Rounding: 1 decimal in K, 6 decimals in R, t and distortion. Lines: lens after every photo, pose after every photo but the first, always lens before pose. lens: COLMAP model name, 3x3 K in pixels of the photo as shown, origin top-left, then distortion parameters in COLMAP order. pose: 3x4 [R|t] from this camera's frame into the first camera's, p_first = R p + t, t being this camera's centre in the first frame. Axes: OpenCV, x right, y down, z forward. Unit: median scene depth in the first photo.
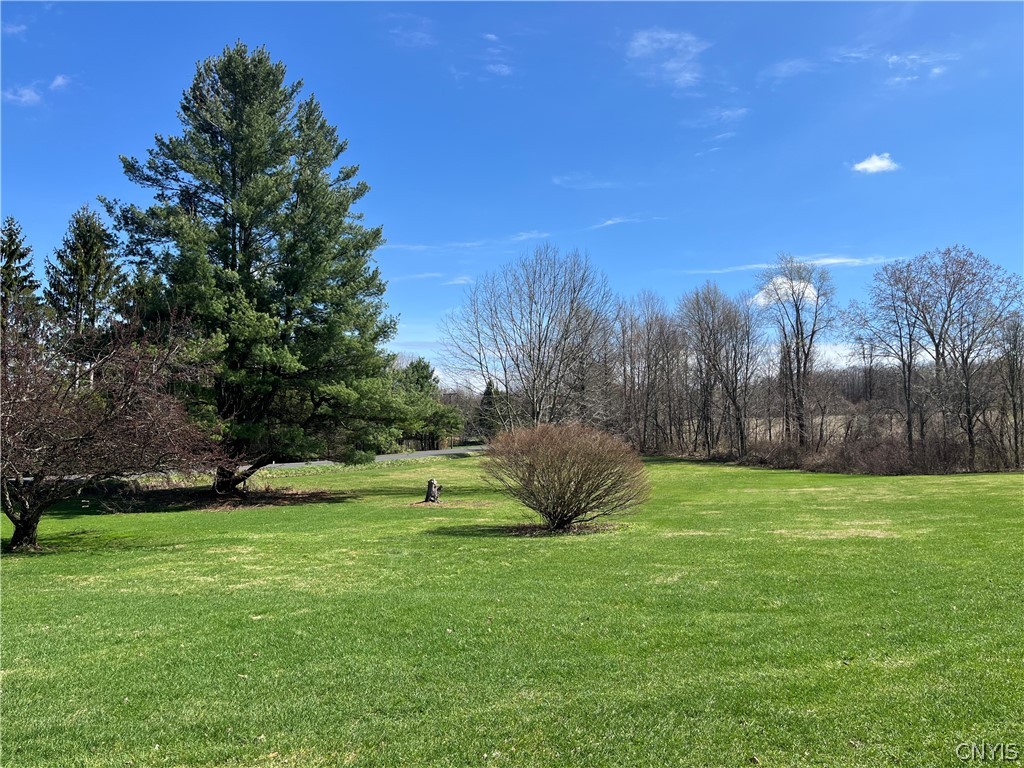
lens RADIAL K [[770.6, 0, 511.0], [0, 770.6, 385.0], [0, 0, 1]] dist [-0.002616, -0.001668]
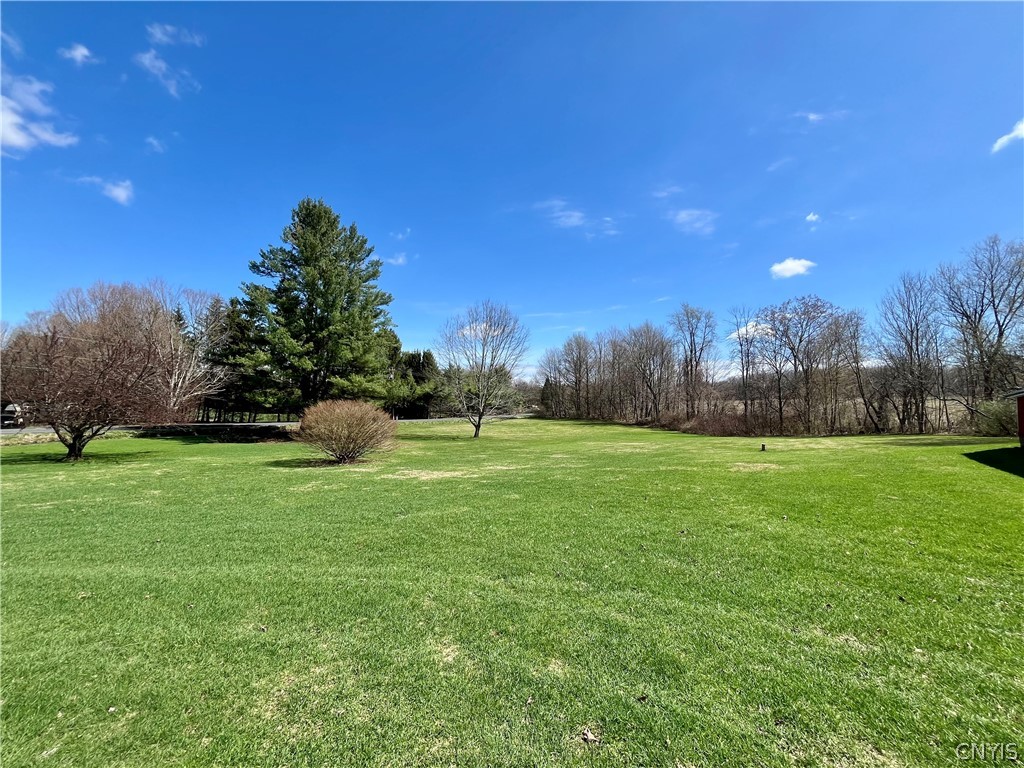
lens RADIAL K [[408.6, 0, 516.5], [0, 408.6, 387.0], [0, 0, 1]] dist [0.002978, 0.000294]
pose [[0.979649, 0.010661, -0.200433, 0.323611], [-0.007327, 0.999822, 0.017368, 0.000815], [0.200582, -0.015546, 0.979554, 0.093687]]
